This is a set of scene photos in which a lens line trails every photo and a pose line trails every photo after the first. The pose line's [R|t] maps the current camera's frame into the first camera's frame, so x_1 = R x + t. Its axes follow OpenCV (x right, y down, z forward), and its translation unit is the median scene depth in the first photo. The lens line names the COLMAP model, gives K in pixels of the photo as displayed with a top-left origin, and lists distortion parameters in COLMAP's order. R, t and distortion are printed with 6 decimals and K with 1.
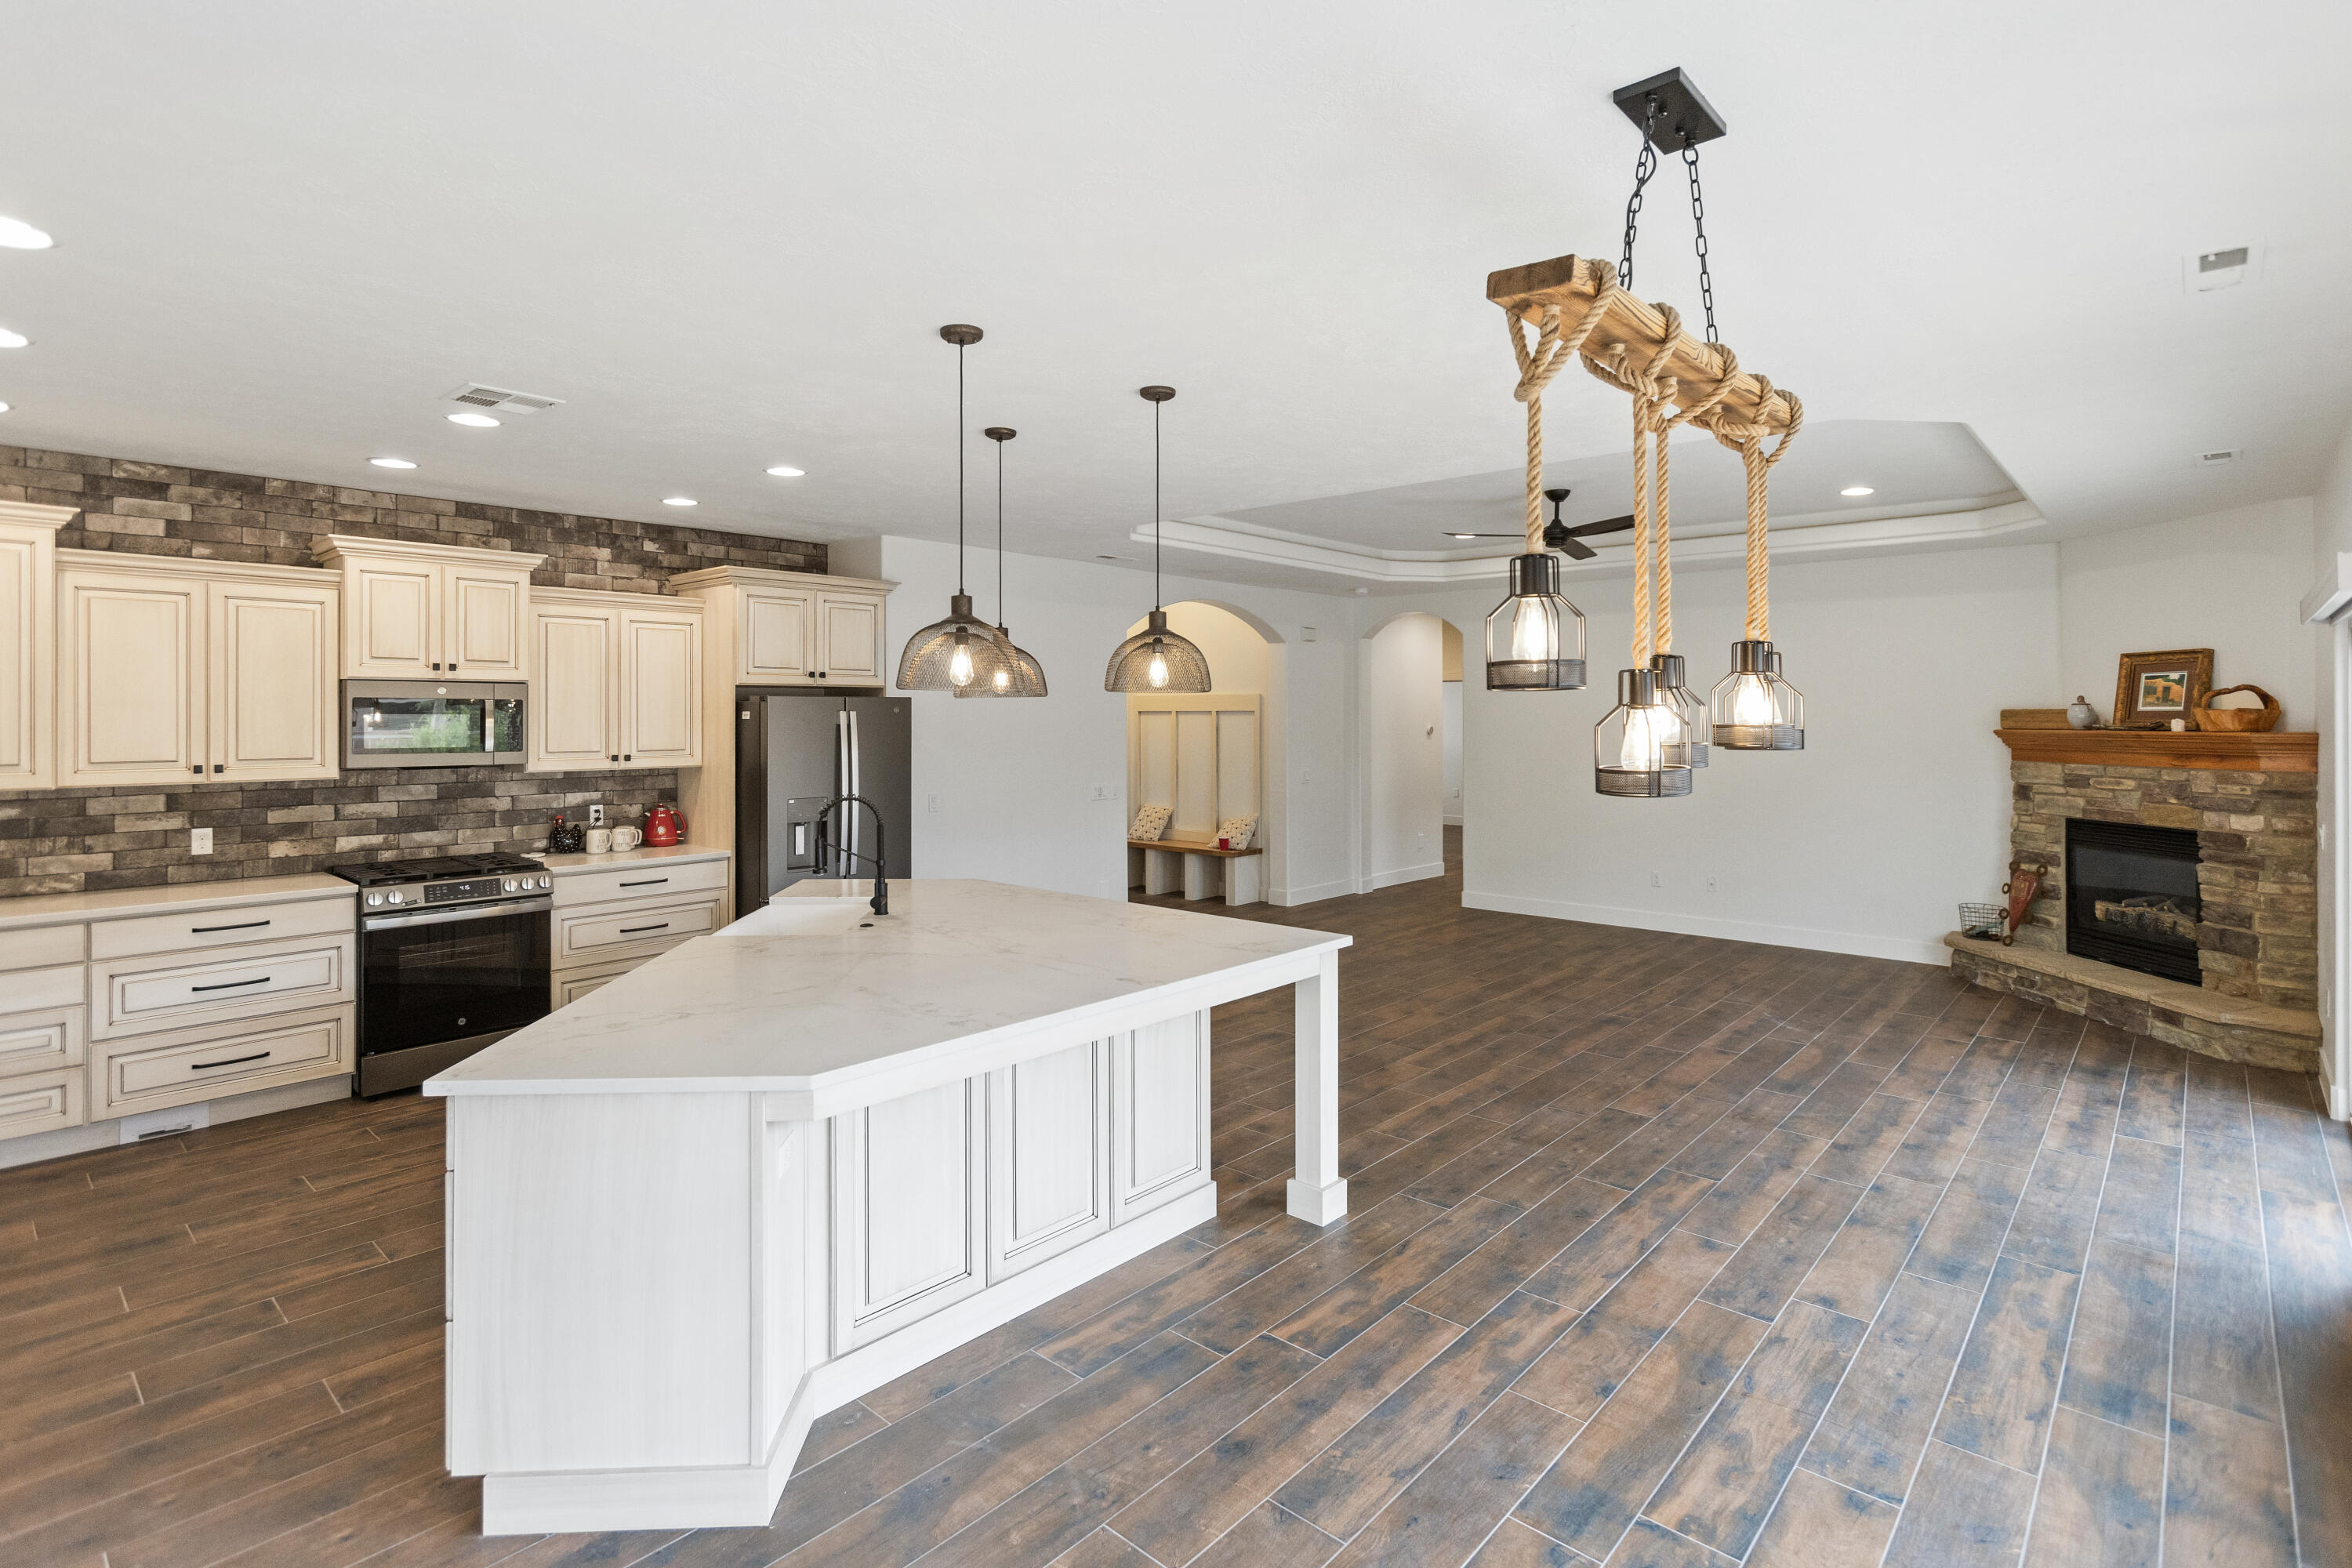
lens RADIAL K [[1125.1, 0, 1166.3], [0, 1125.1, 714.6], [0, 0, 1]] dist [-0.005862, 0.001088]
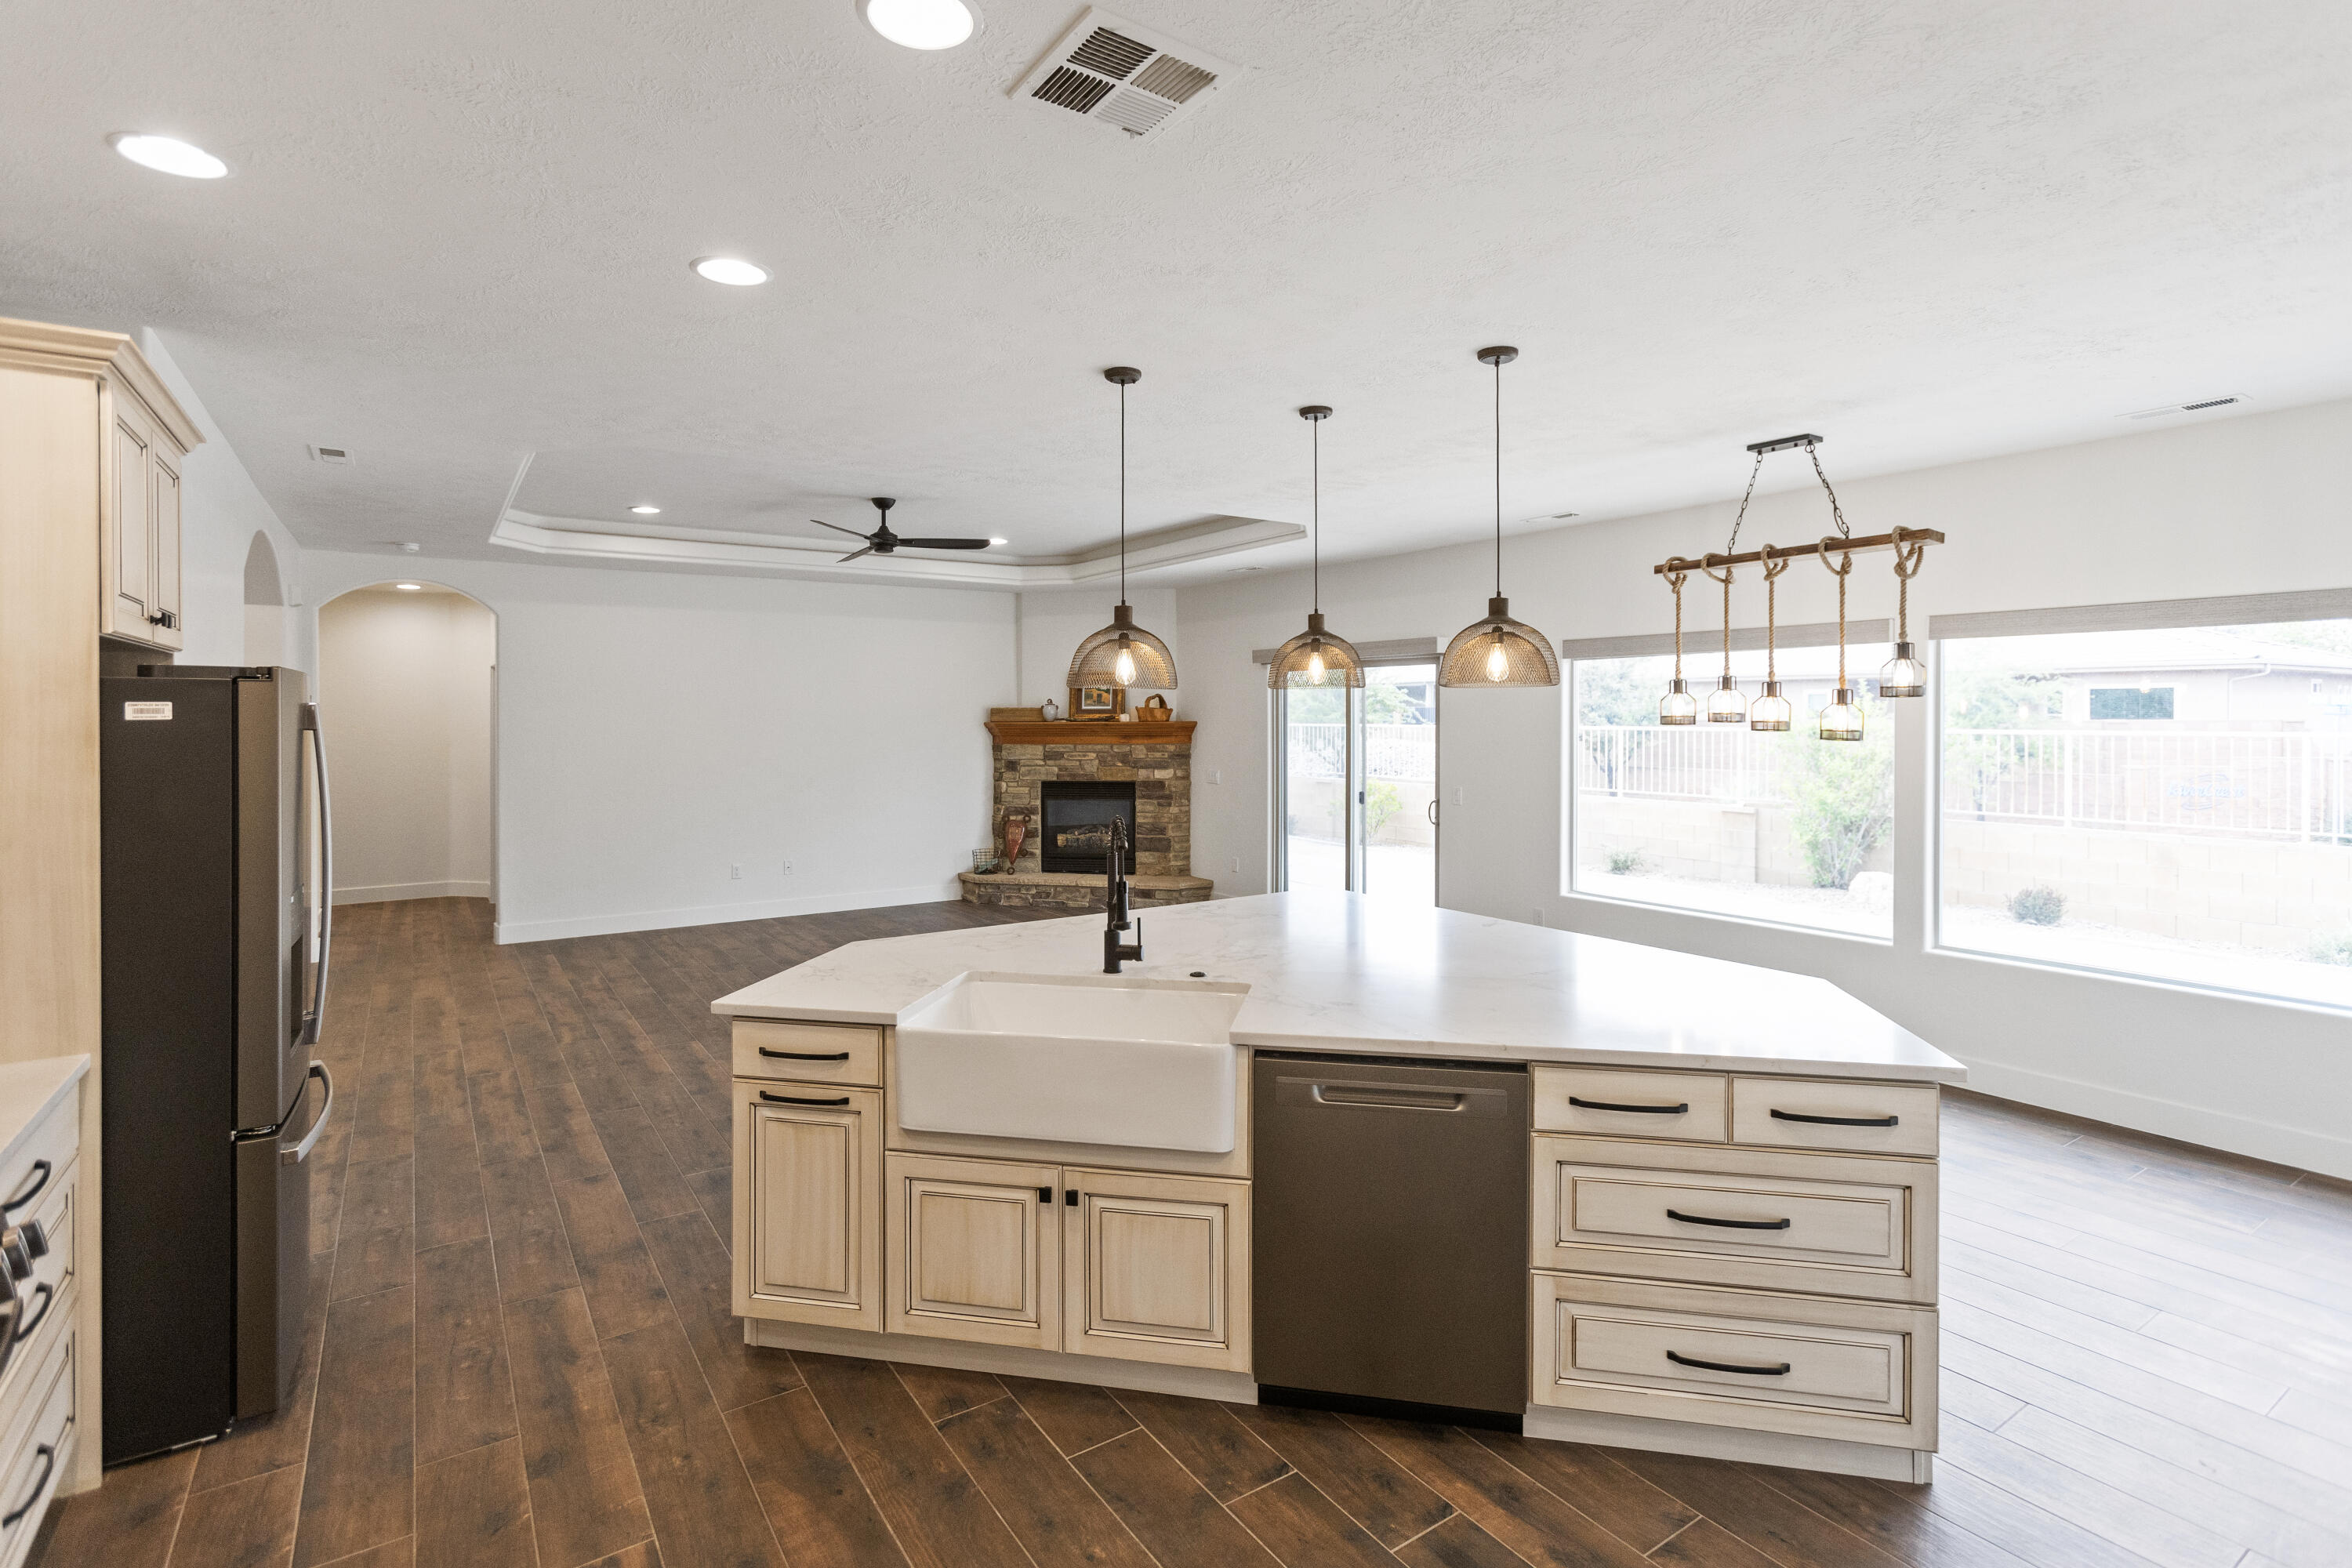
lens RADIAL K [[1125.1, 0, 1177.4], [0, 1125.1, 719.1], [0, 0, 1]] dist [-0.005862, 0.001088]
pose [[0.230800, -0.005953, 0.972983, -0.728123], [0.002111, 0.999982, 0.005618, 0.002061], [-0.972999, 0.000757, 0.230808, 0.579893]]
